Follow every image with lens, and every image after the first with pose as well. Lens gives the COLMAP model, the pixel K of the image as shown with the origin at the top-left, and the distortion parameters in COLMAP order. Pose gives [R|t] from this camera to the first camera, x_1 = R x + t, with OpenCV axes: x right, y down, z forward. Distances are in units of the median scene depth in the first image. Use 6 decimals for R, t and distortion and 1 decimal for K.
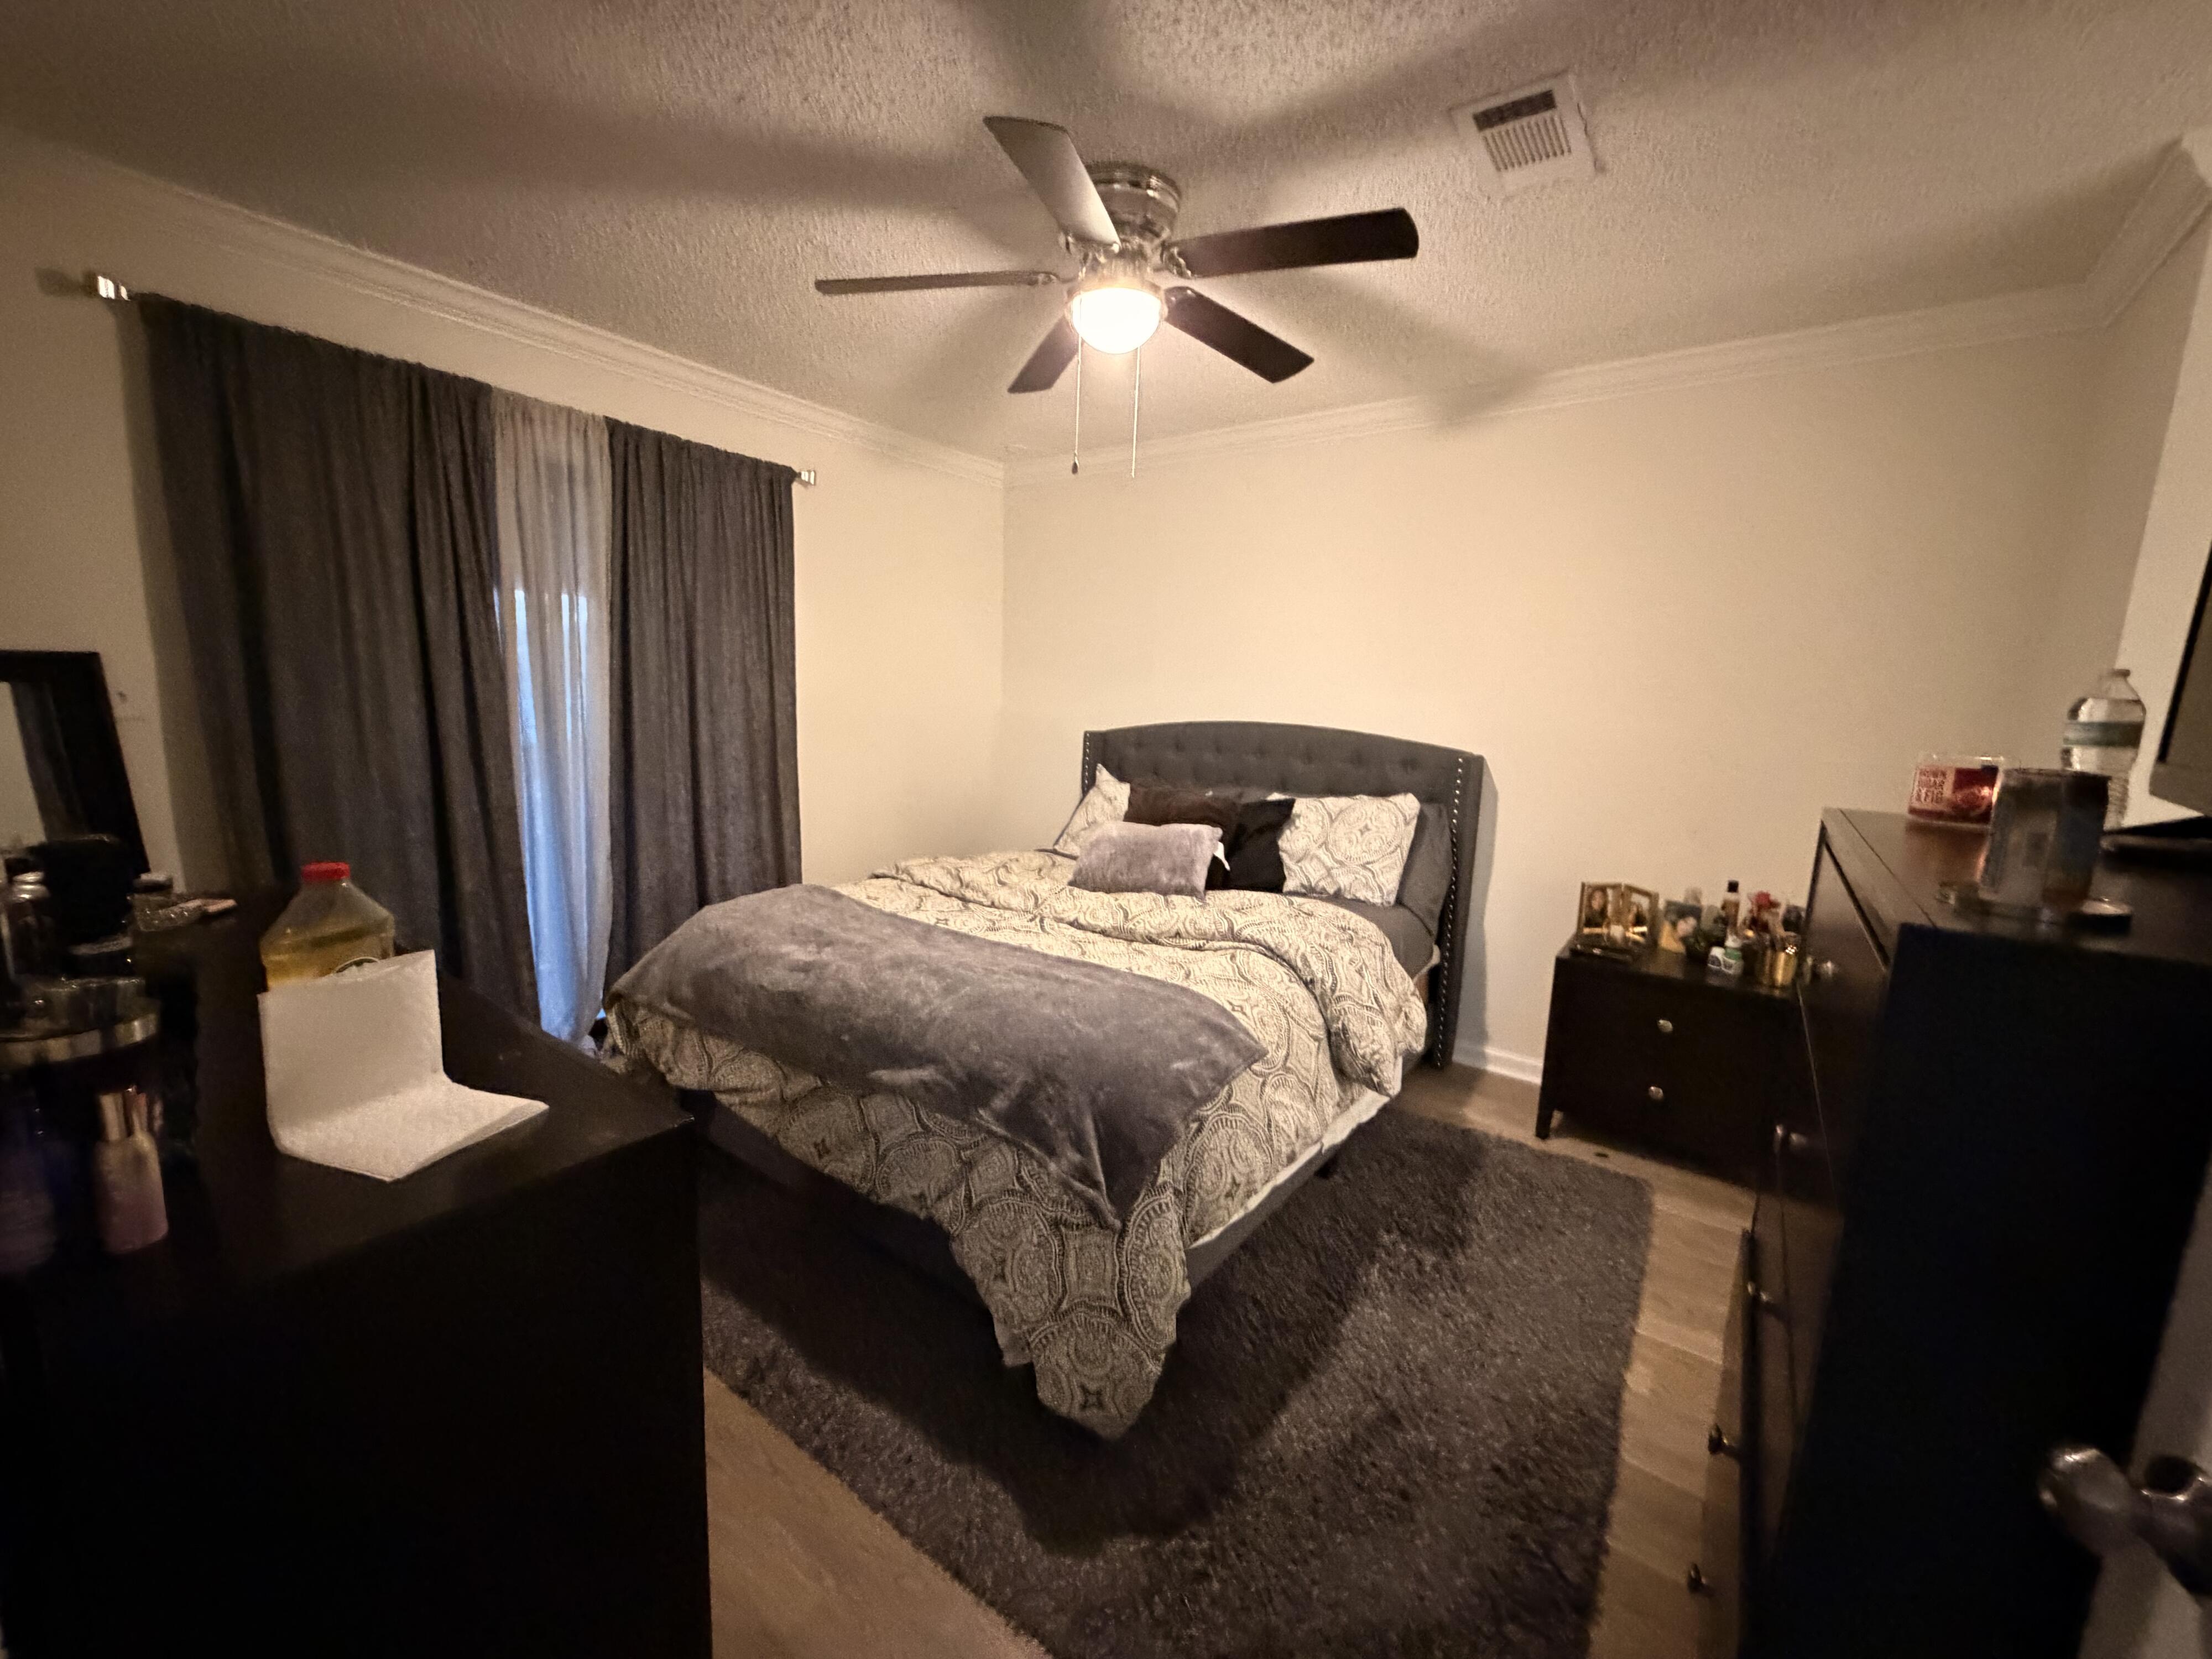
lens RADIAL K [[884.5, 0, 1105.3], [0, 884.5, 831.7], [0, 0, 1]] dist [-0.002606, -0.000143]
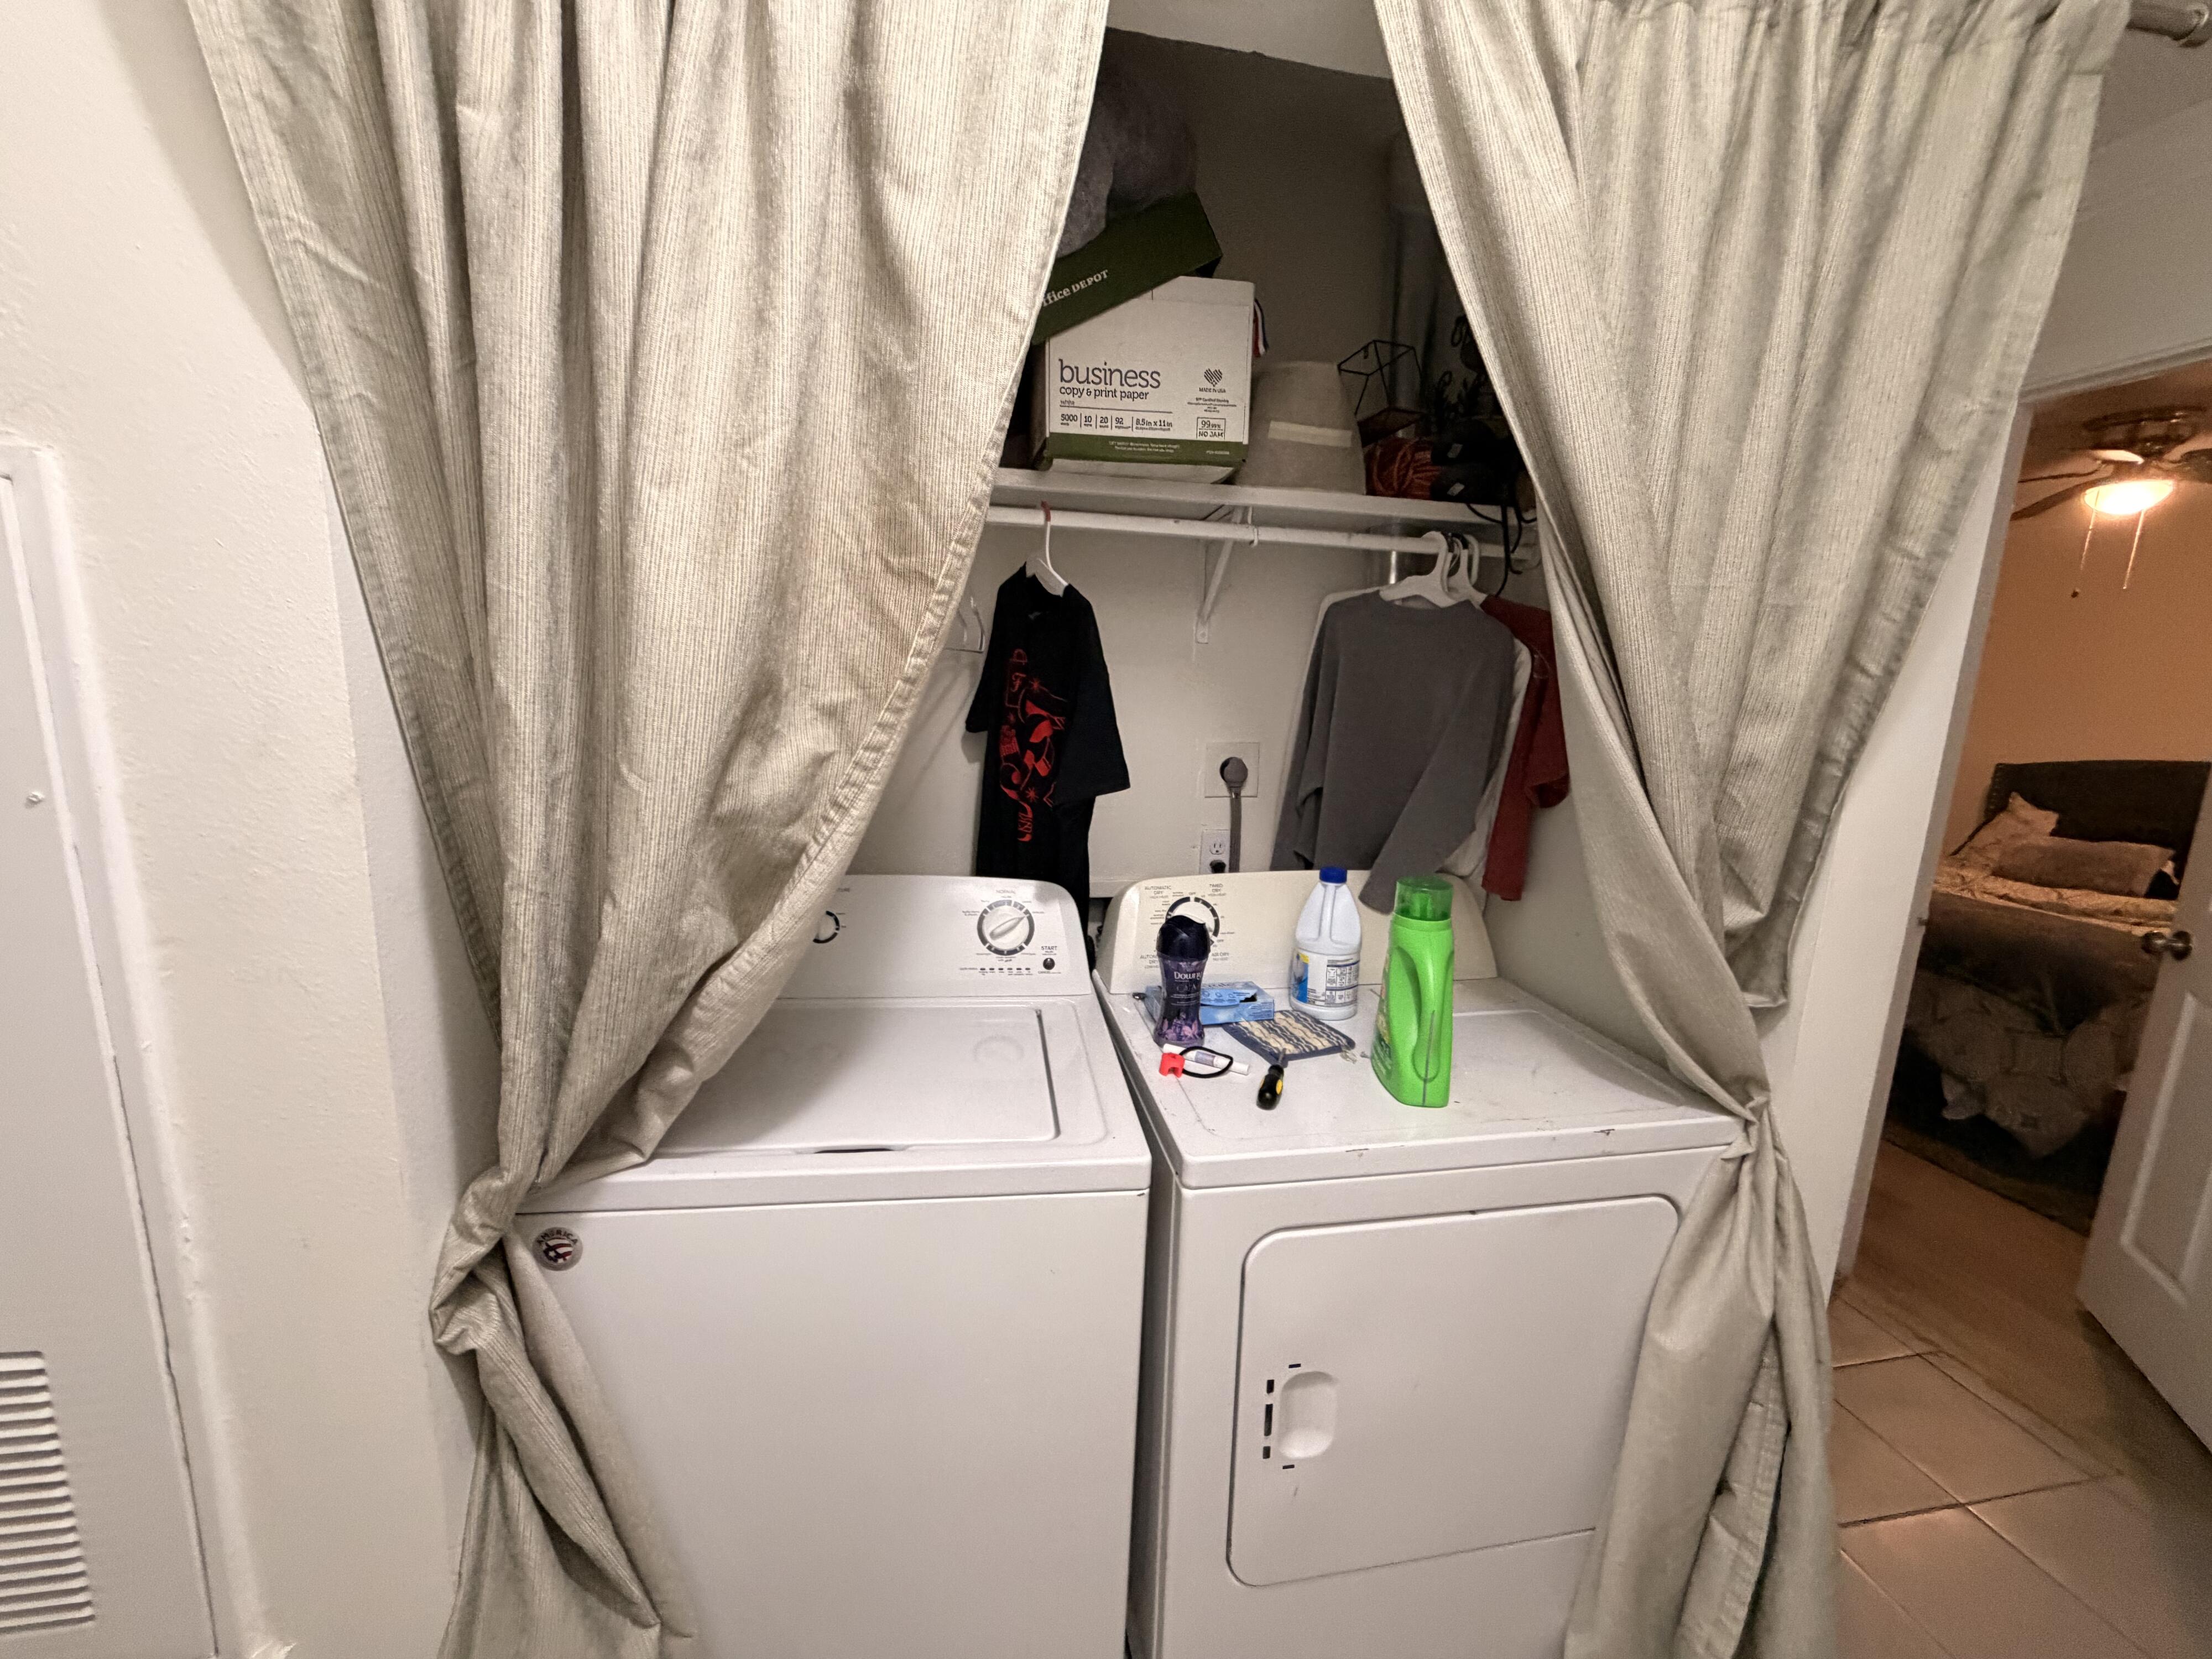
lens RADIAL K [[884.5, 0, 1110.1], [0, 884.5, 825.0], [0, 0, 1]] dist [-0.002606, -0.000143]
pose [[0.734113, 0.105947, -0.670711, -0.128851], [-0.126335, 0.991817, 0.018392, 0.124098], [0.667171, 0.071232, 0.741491, -0.841773]]
